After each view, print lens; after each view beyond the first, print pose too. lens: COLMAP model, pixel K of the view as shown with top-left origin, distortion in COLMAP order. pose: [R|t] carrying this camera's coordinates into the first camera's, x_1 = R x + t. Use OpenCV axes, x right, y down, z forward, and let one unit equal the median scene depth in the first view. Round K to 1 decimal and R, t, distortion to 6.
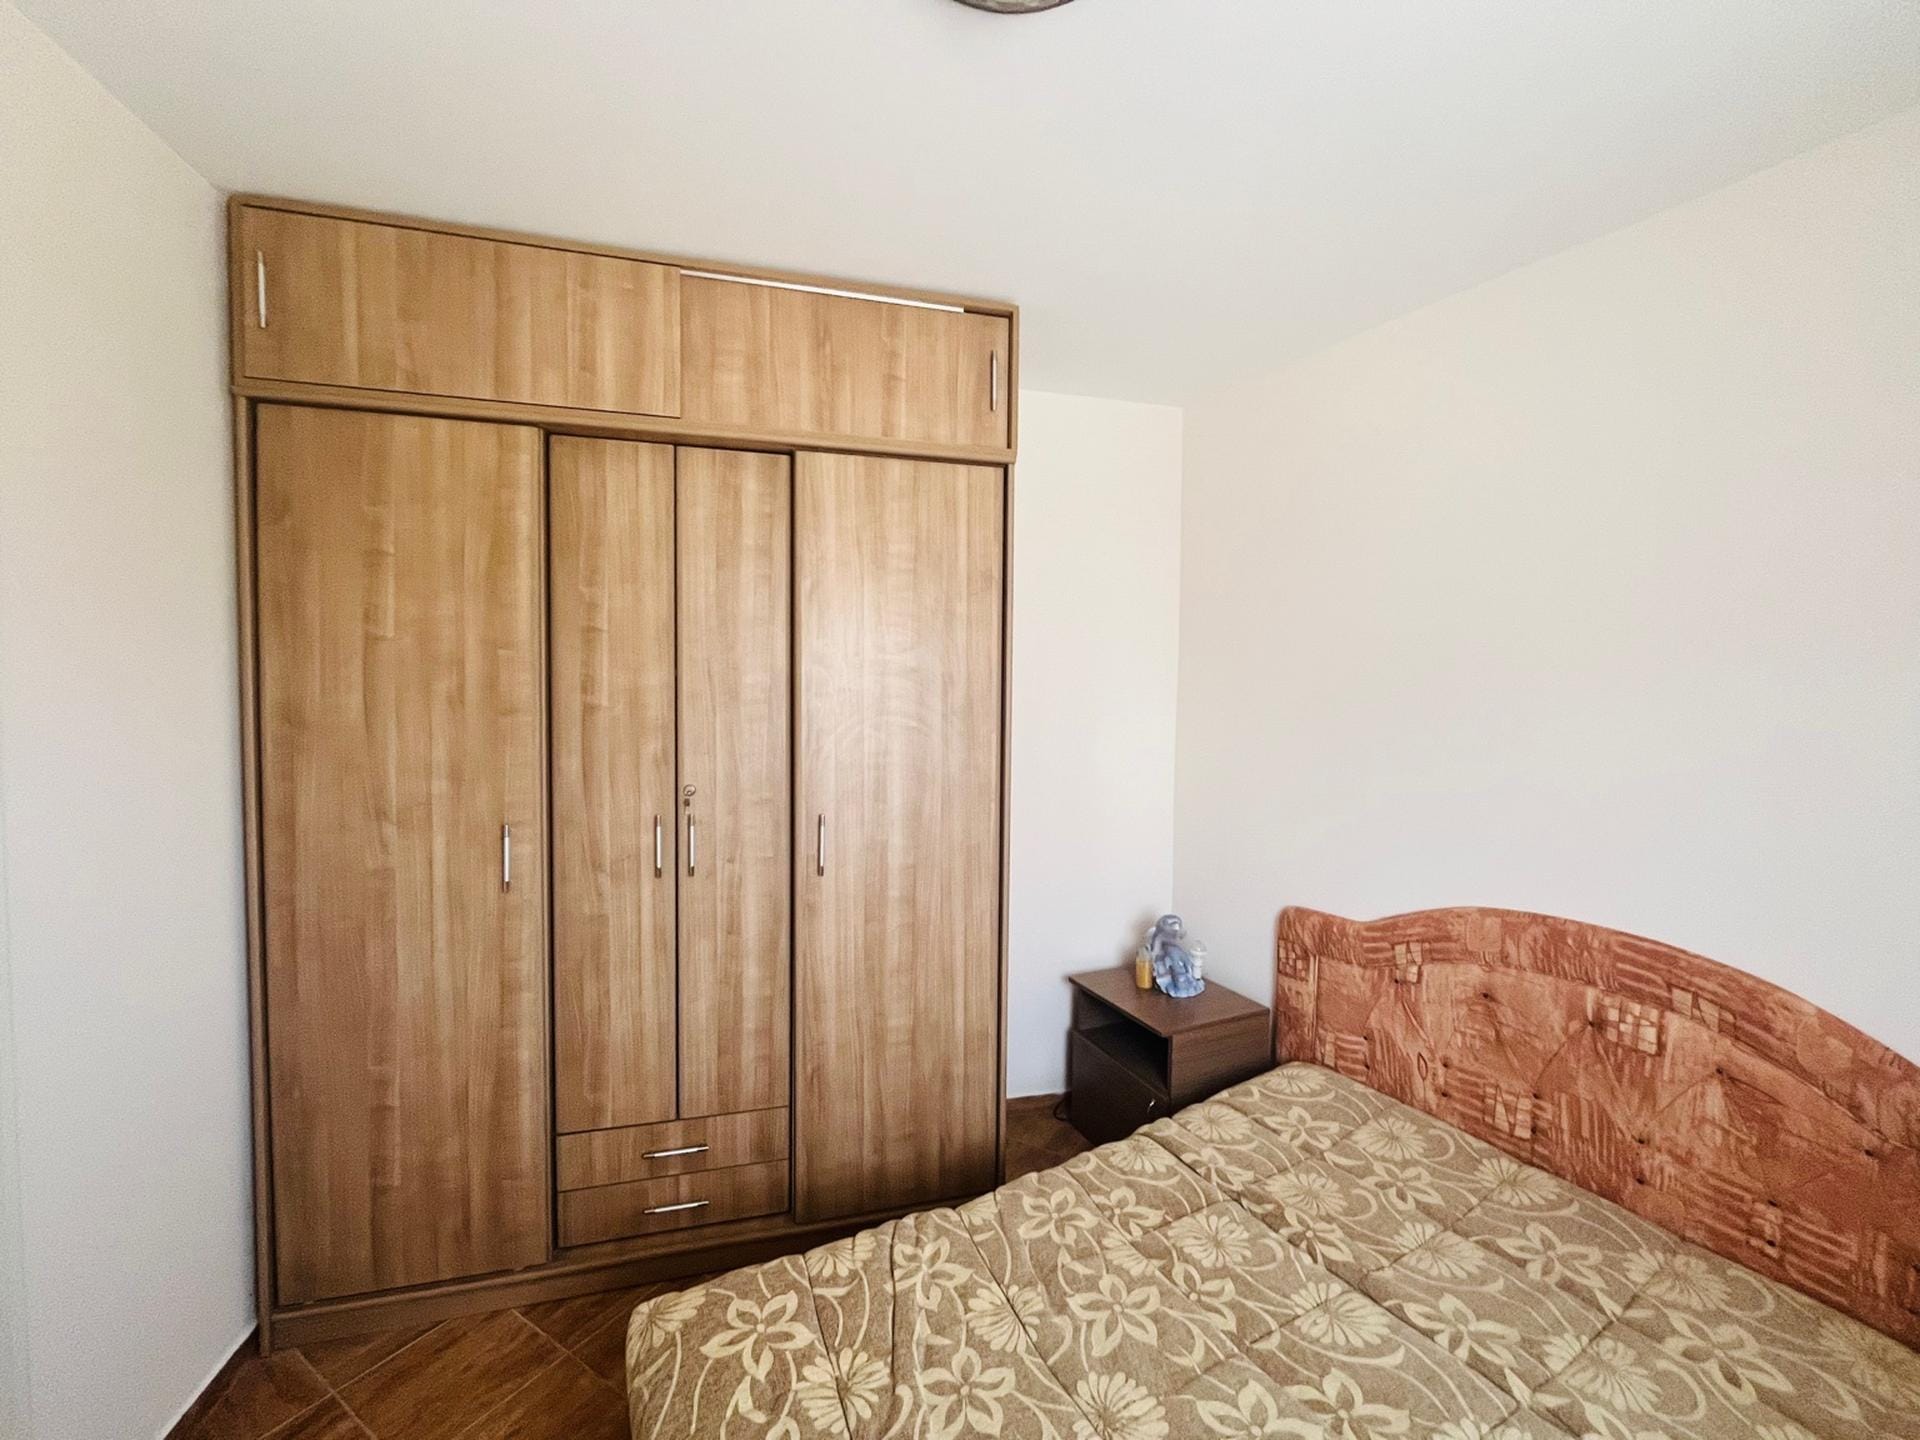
lens RADIAL K [[769.8, 0, 956.7], [0, 769.8, 713.2], [0, 0, 1]] dist [-0.008787, 0.001322]
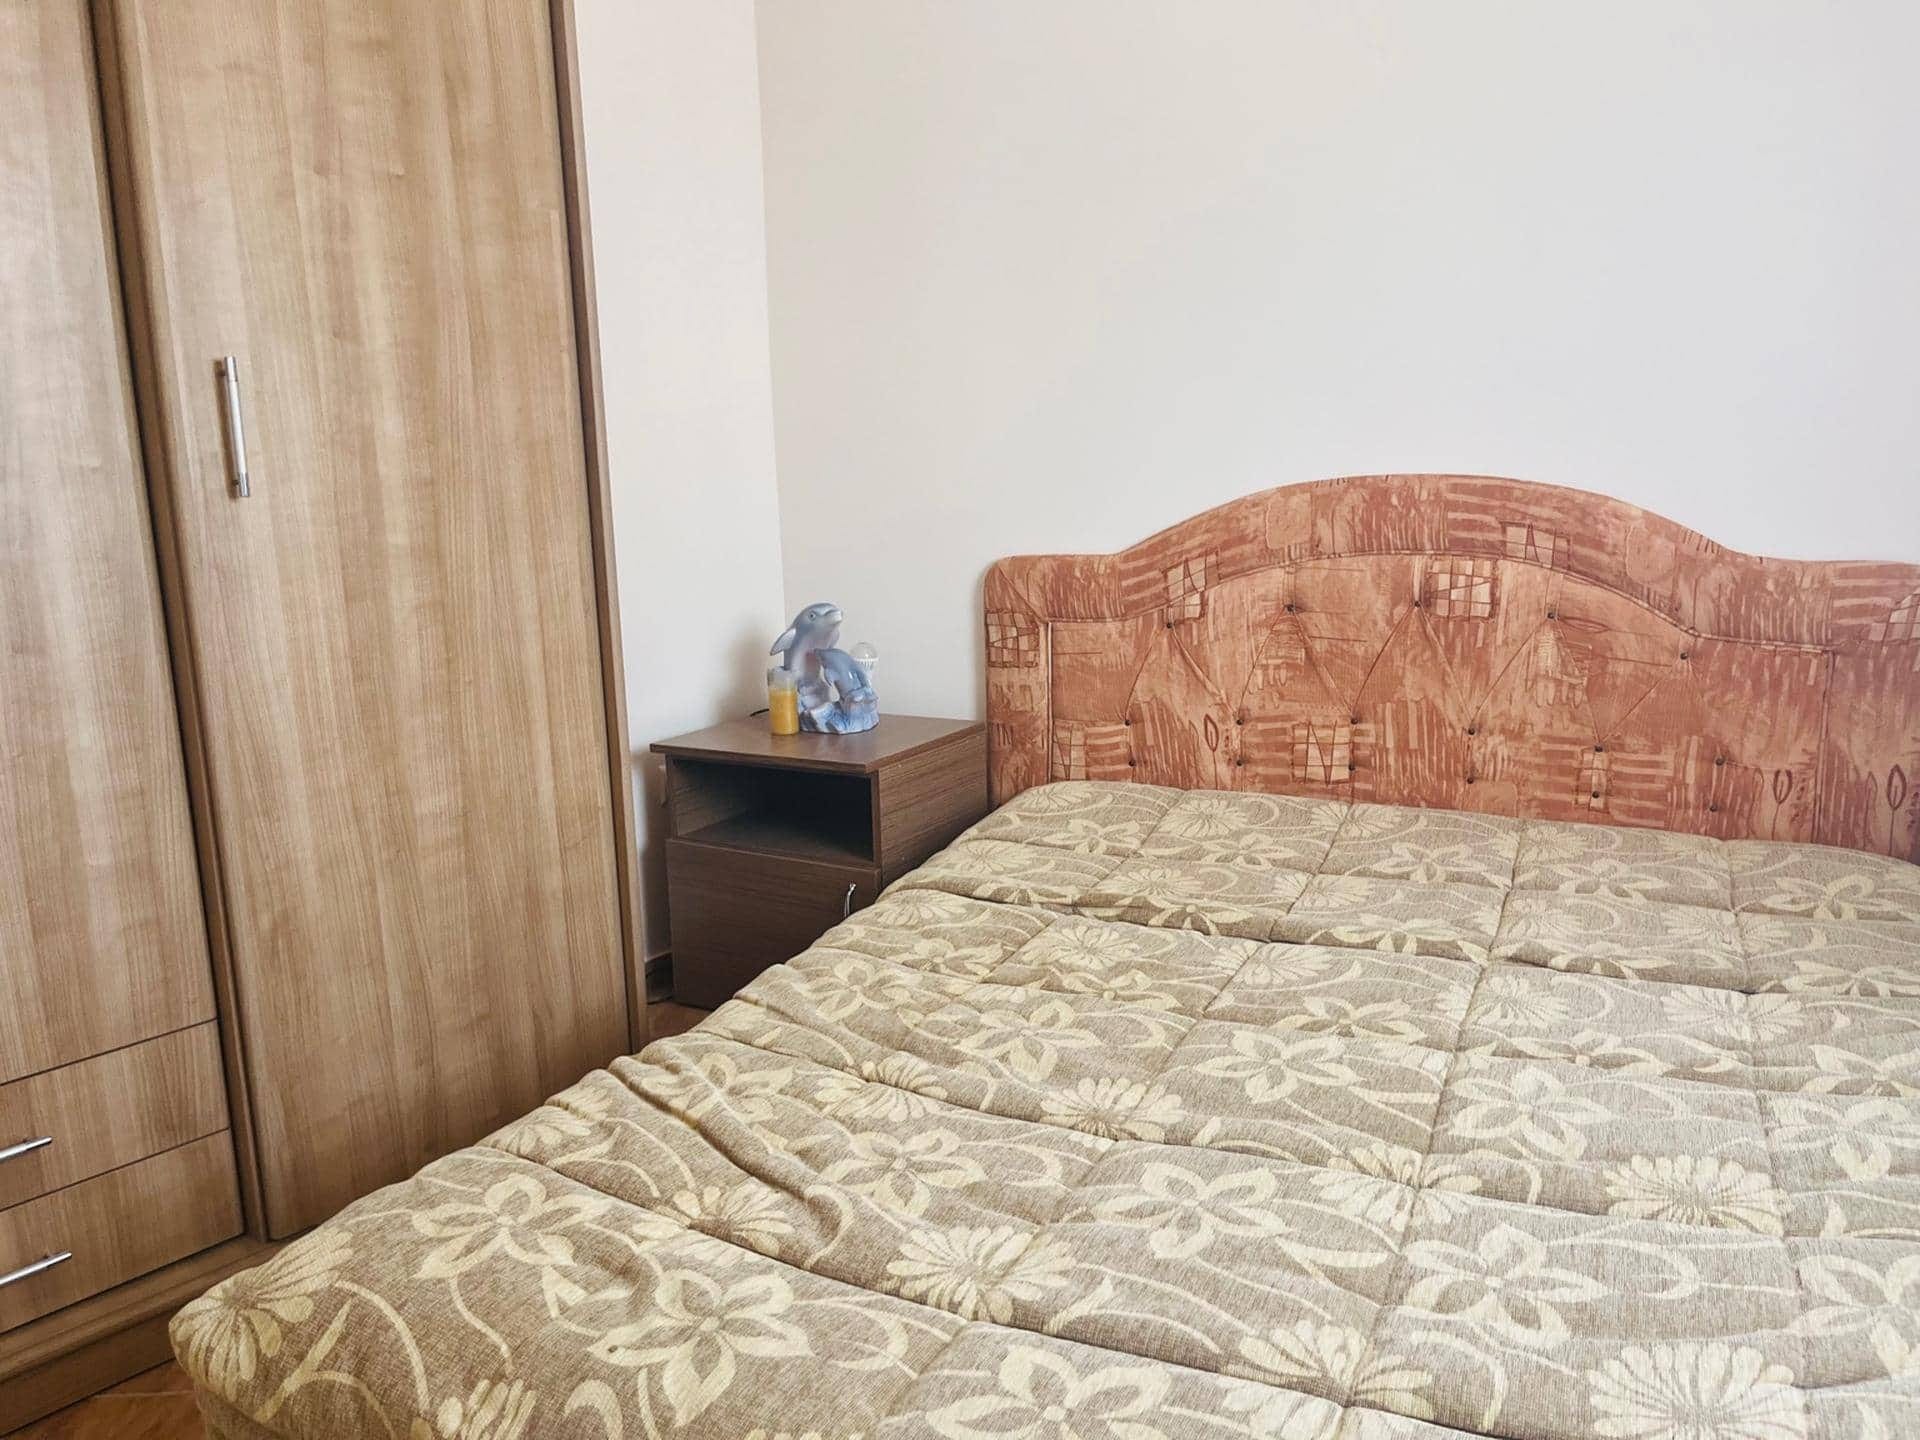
lens RADIAL K [[1455.9, 0, 961.9], [0, 1455.9, 721.4], [0, 0, 1]] dist [0.030540, -0.022030]
pose [[0.816607, -0.139230, 0.560149, -0.383678], [0.050604, 0.984004, 0.170810, 0.249343], [-0.574971, -0.111139, 0.810590, 0.059993]]
